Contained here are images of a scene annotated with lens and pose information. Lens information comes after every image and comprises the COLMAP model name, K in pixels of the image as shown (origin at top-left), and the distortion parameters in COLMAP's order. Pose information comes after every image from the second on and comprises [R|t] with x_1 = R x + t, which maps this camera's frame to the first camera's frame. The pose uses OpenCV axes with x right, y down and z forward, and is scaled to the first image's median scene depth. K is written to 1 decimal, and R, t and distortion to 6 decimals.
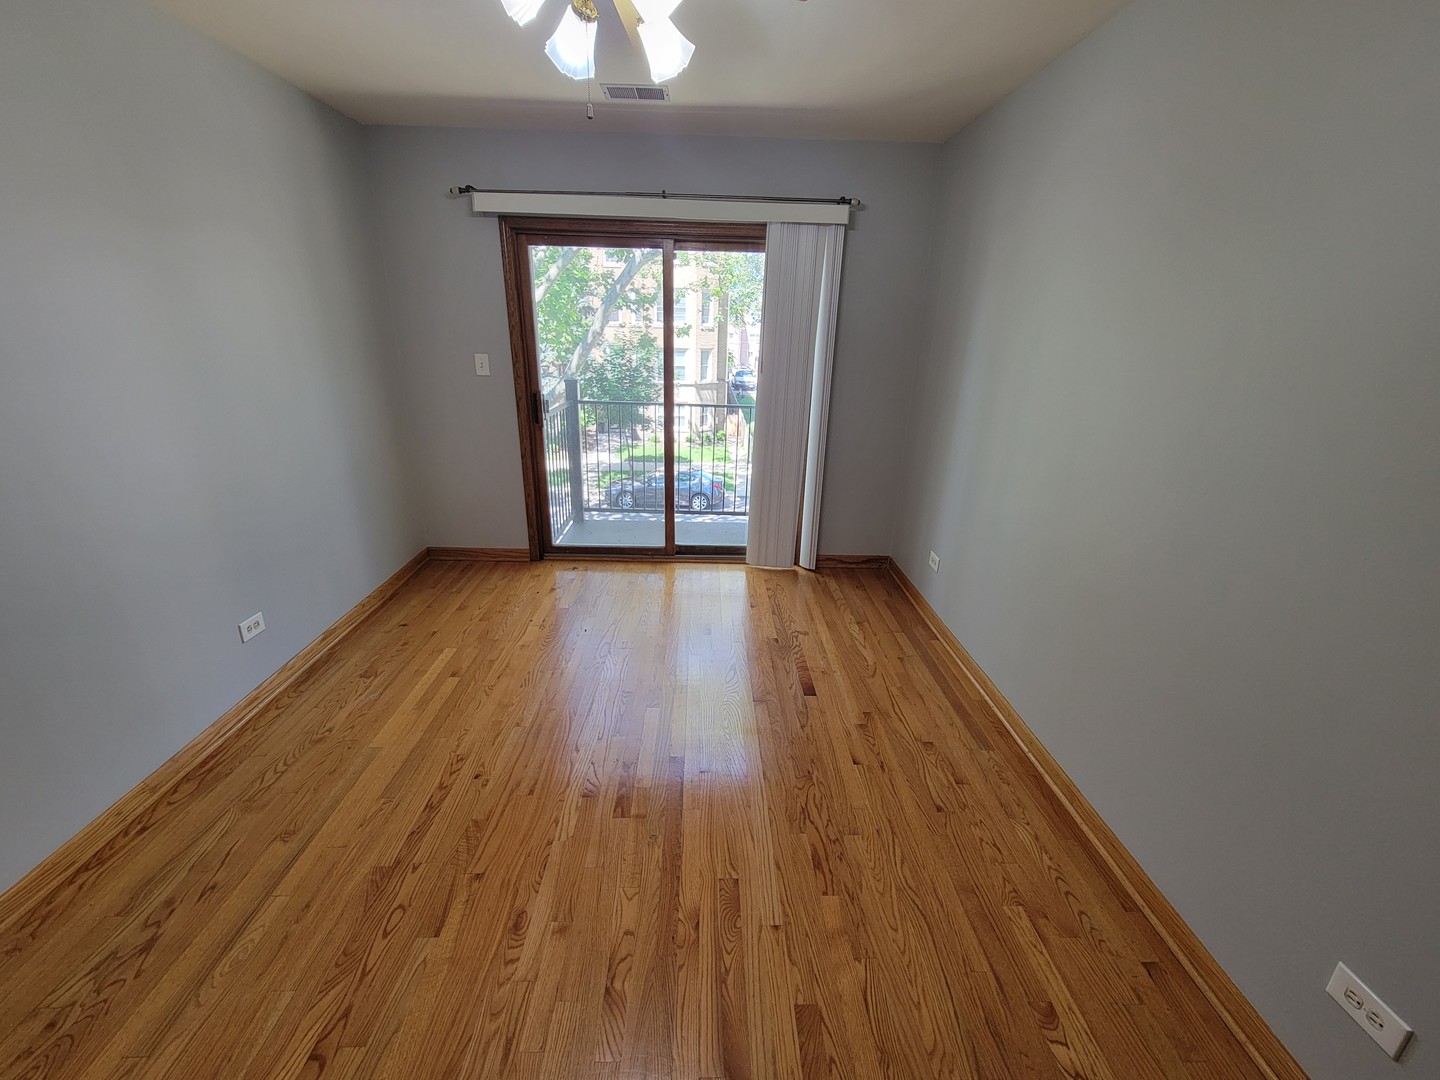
lens RADIAL K [[597.9, 0, 715.1], [0, 597.9, 540.9], [0, 0, 1]] dist [-0.000894, 0.000164]
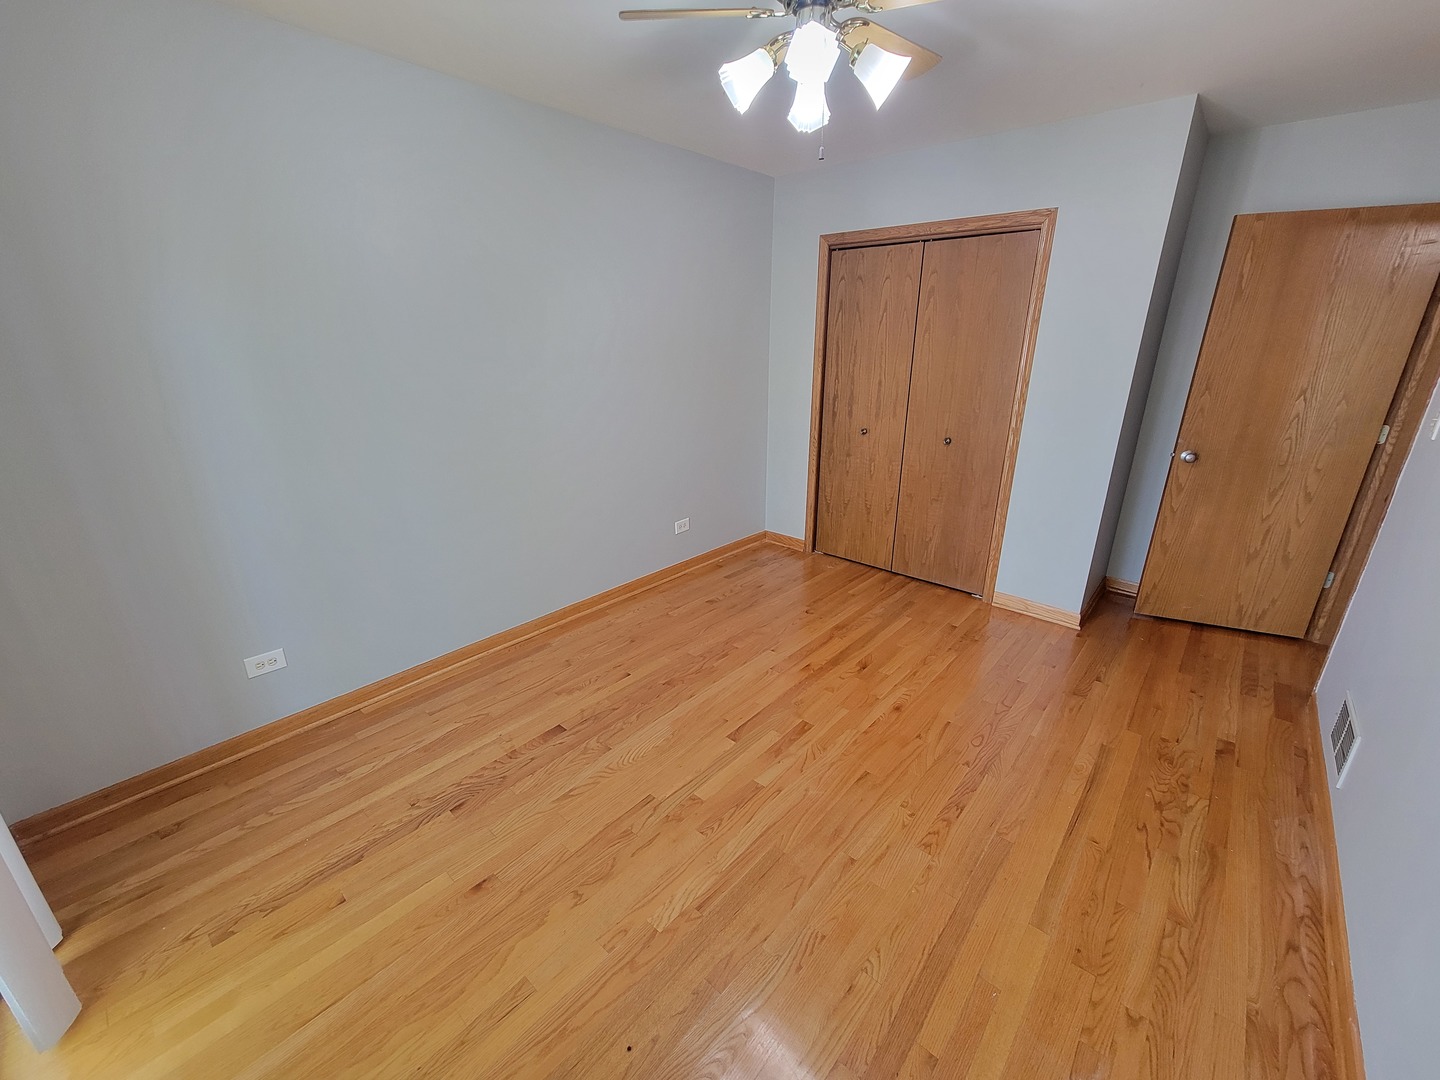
lens RADIAL K [[590.5, 0, 717.3], [0, 590.5, 541.0], [0, 0, 1]] dist [-0.002448, 0.001212]
pose [[-0.736151, -0.248167, 0.629679, -0.424827], [0.214953, 0.796460, 0.565197, -0.357246], [-0.641777, 0.551421, -0.532970, 0.948090]]
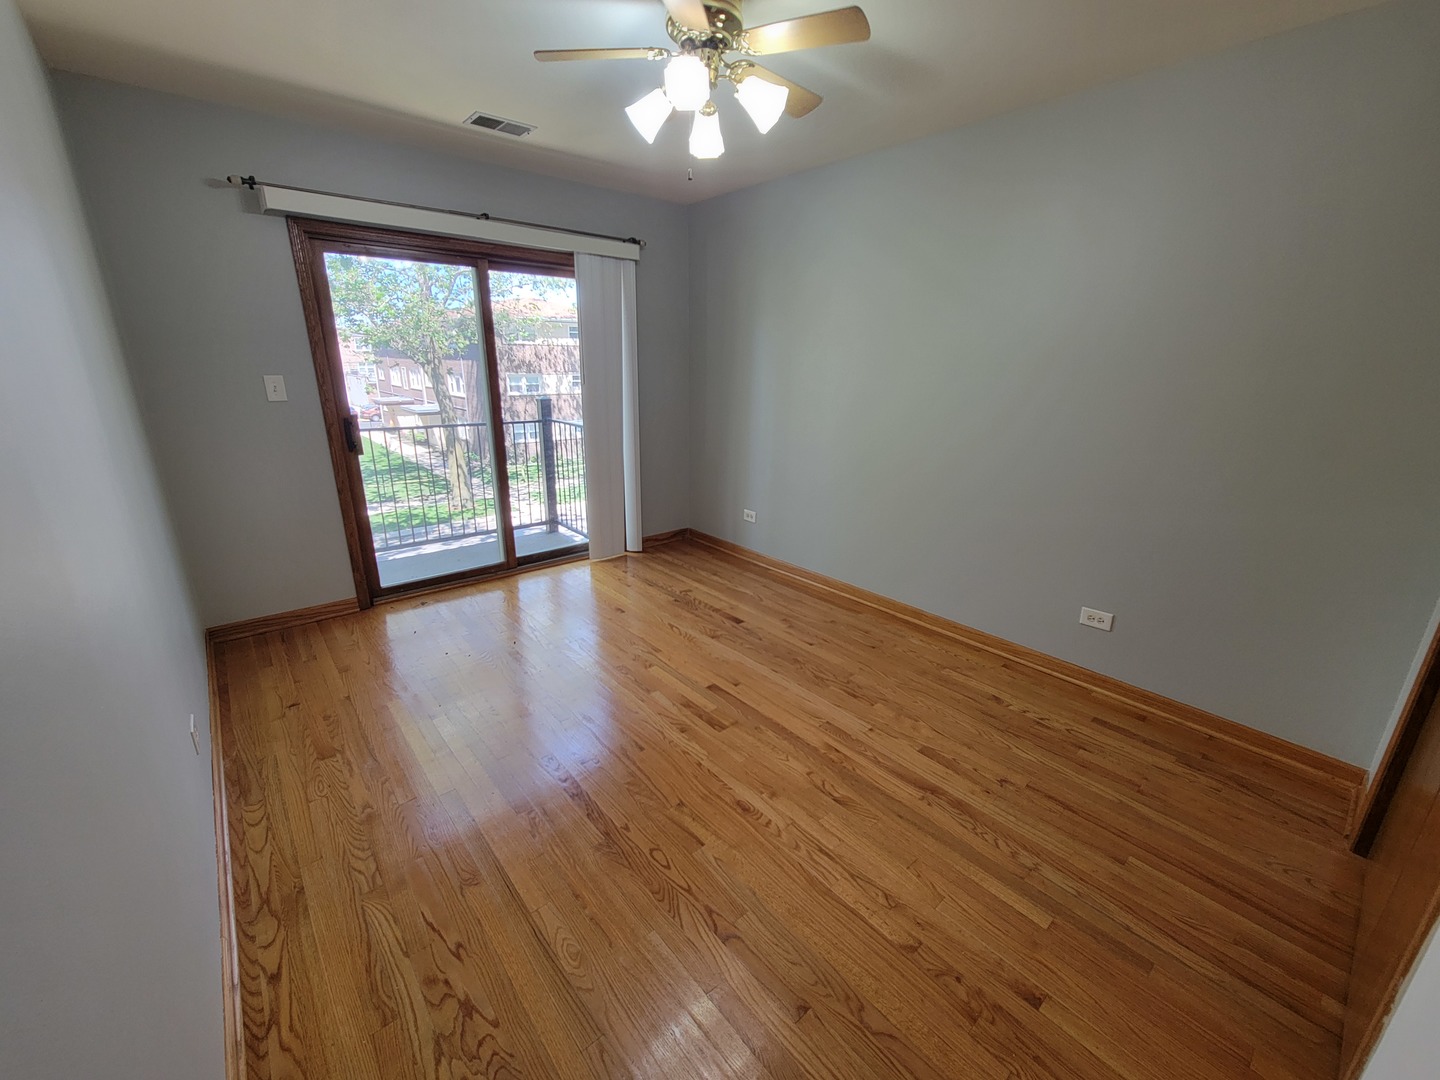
lens RADIAL K [[587.7, 0, 716.5], [0, 587.7, 541.3], [0, 0, 1]] dist [-0.000810, 0.000216]
pose [[0.773318, -0.201855, 0.601027, -0.492654], [0.221374, 0.974268, 0.042376, 0.016816], [-0.594115, 0.100282, 0.798105, 0.000096]]
